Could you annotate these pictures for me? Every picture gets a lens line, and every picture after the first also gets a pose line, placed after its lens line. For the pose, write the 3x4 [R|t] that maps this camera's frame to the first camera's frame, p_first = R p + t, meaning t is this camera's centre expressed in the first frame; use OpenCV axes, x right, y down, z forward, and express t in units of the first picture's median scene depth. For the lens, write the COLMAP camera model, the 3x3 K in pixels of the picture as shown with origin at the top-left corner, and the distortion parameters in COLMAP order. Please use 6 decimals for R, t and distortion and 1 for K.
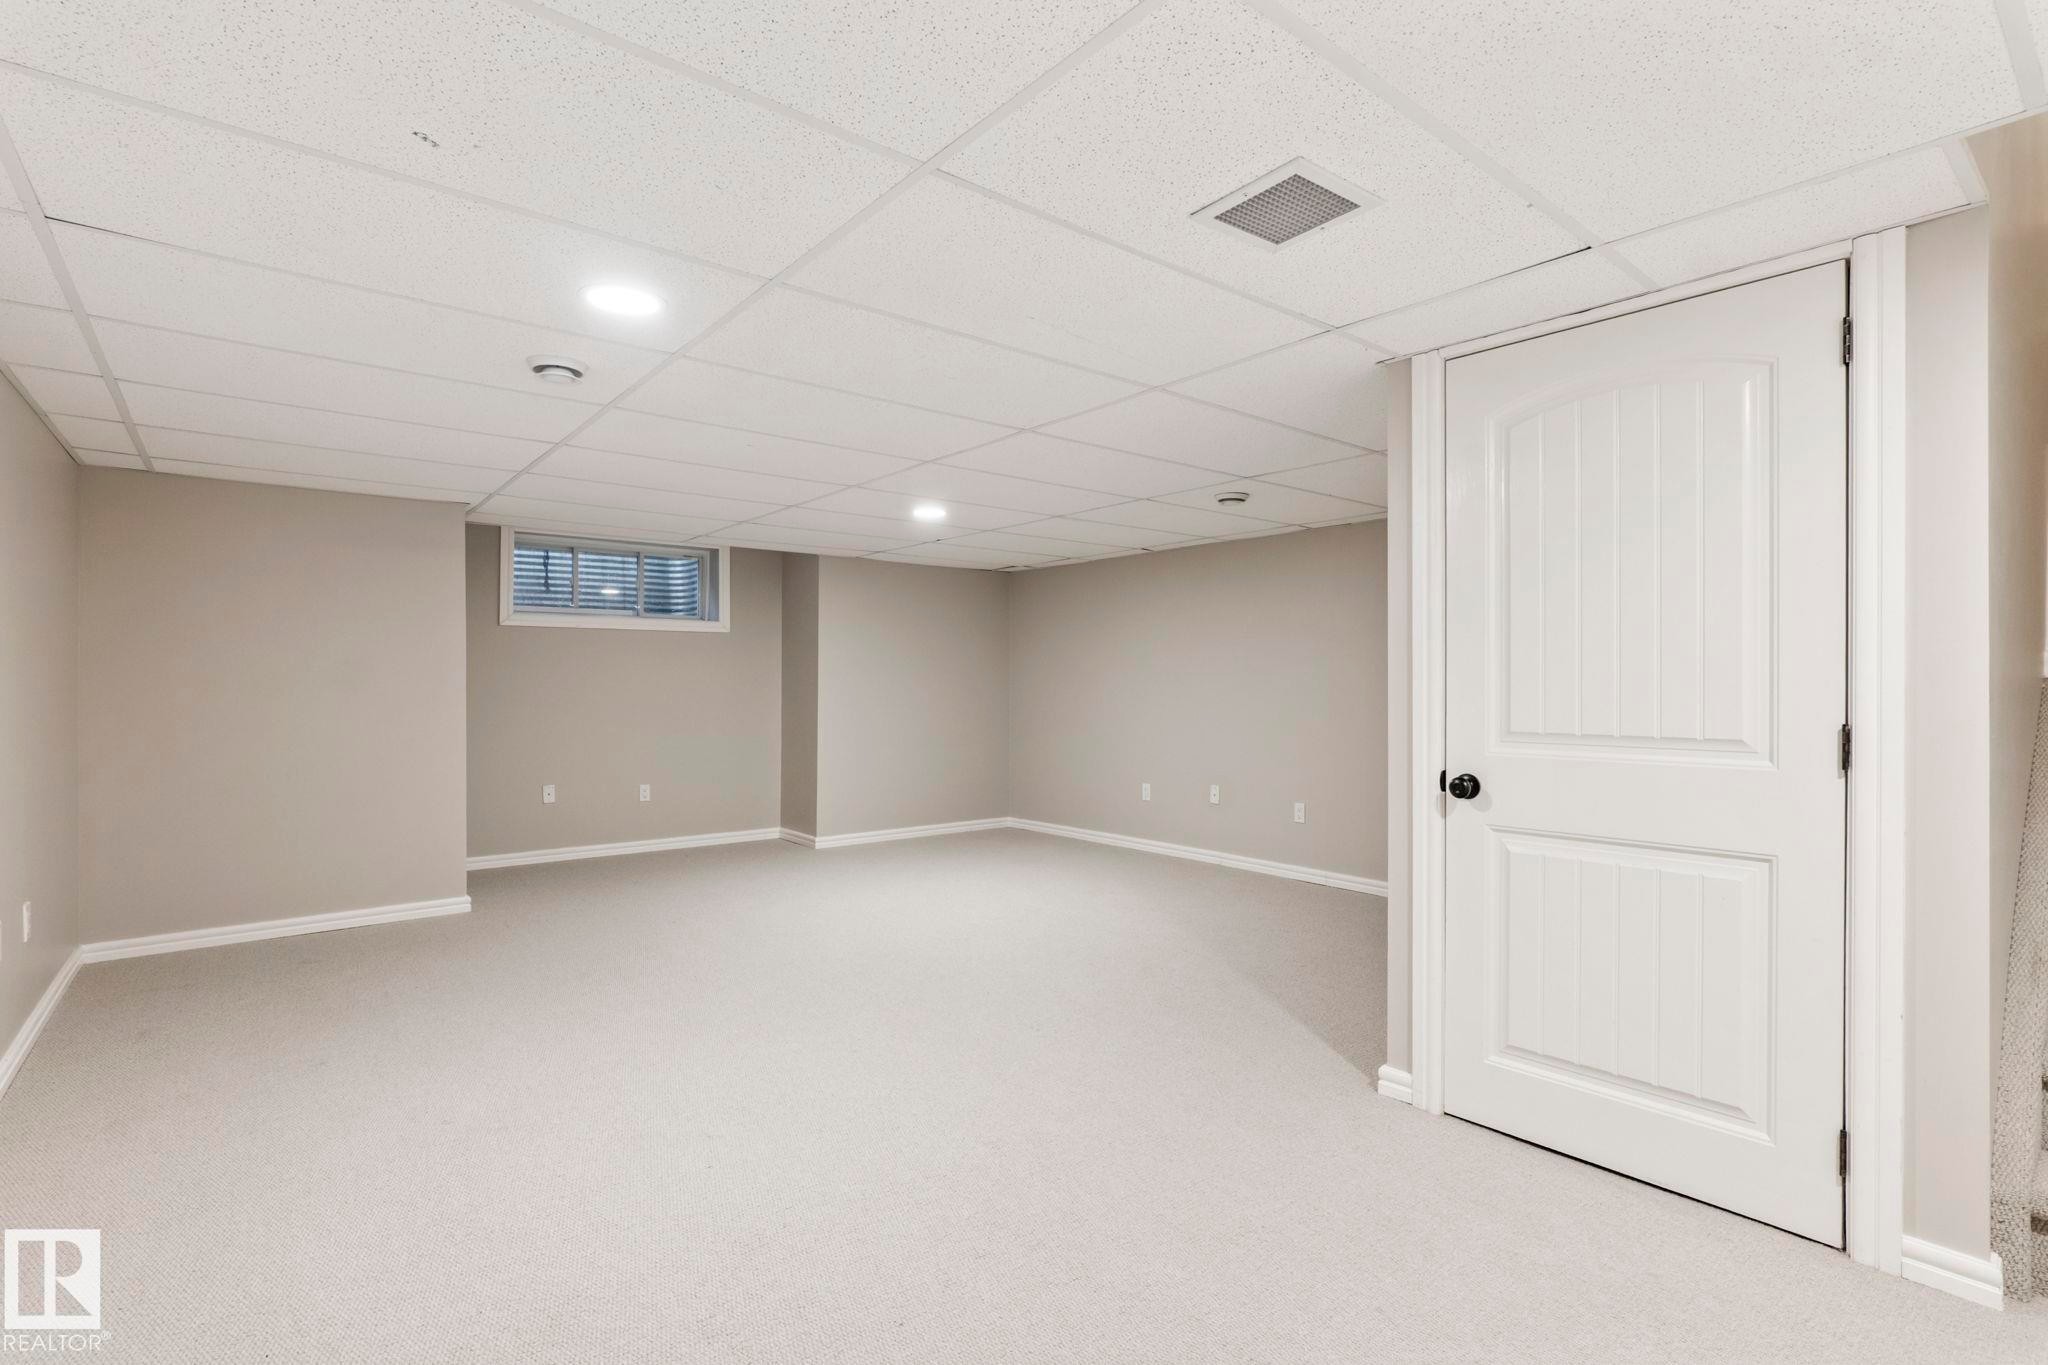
lens RADIAL K [[962.8, 0, 1028.7], [0, 962.8, 685.1], [0, 0, 1]] dist [-0.009722, 0.005737]
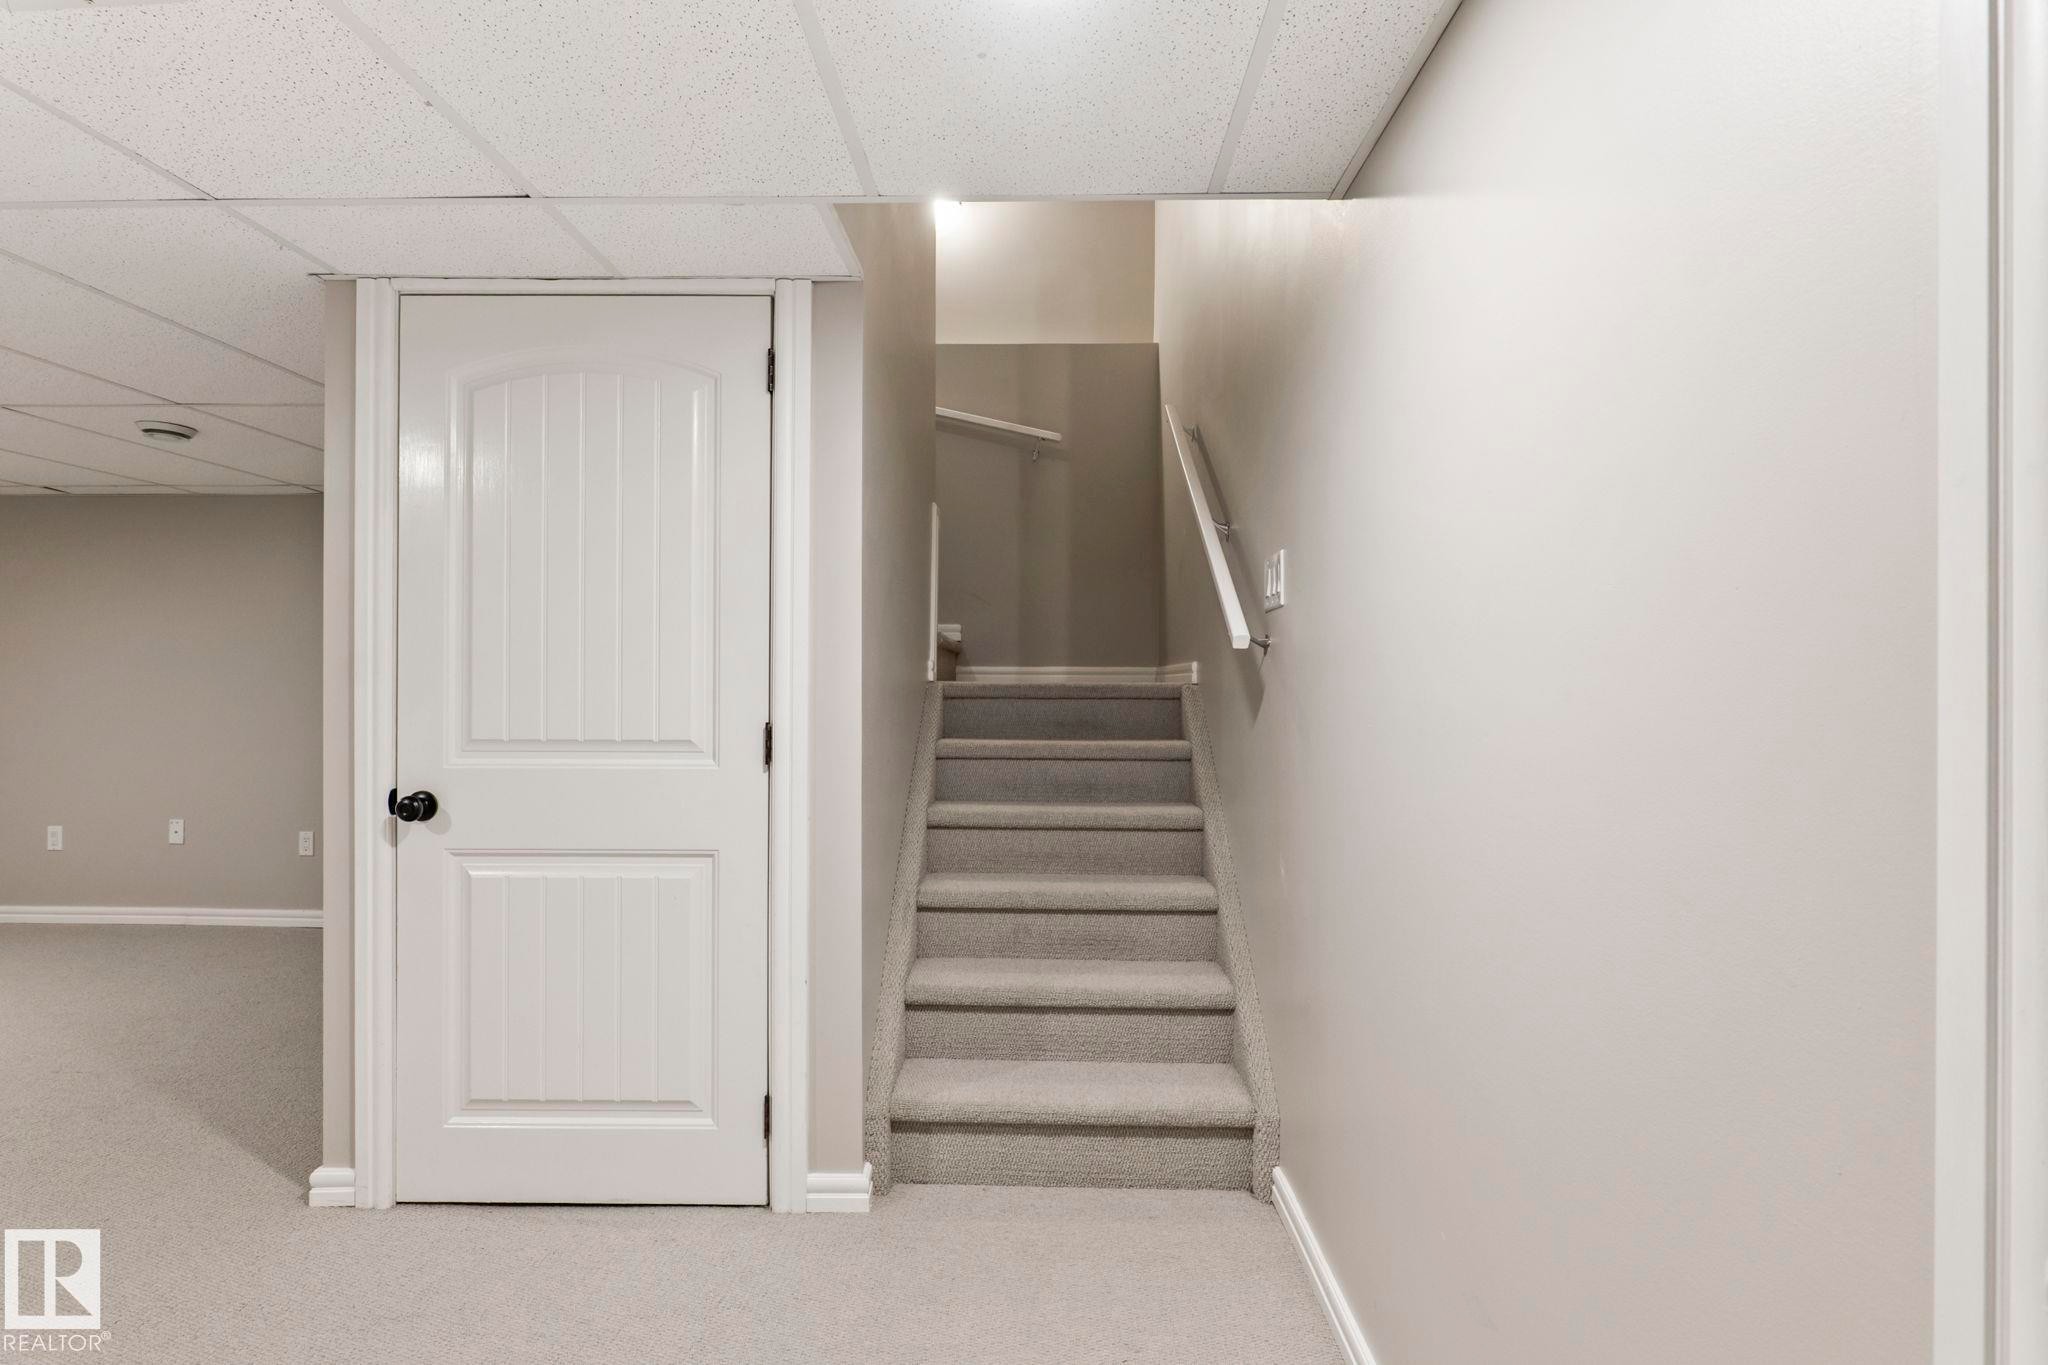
lens RADIAL K [[962.8, 0, 1020.6], [0, 962.8, 683.9], [0, 0, 1]] dist [-0.009722, 0.005737]
pose [[0.654394, 0.003534, 0.756146, 0.166522], [-0.002242, 0.999994, -0.002733, -0.000499], [-0.756151, 0.000093, 0.654397, 0.054703]]
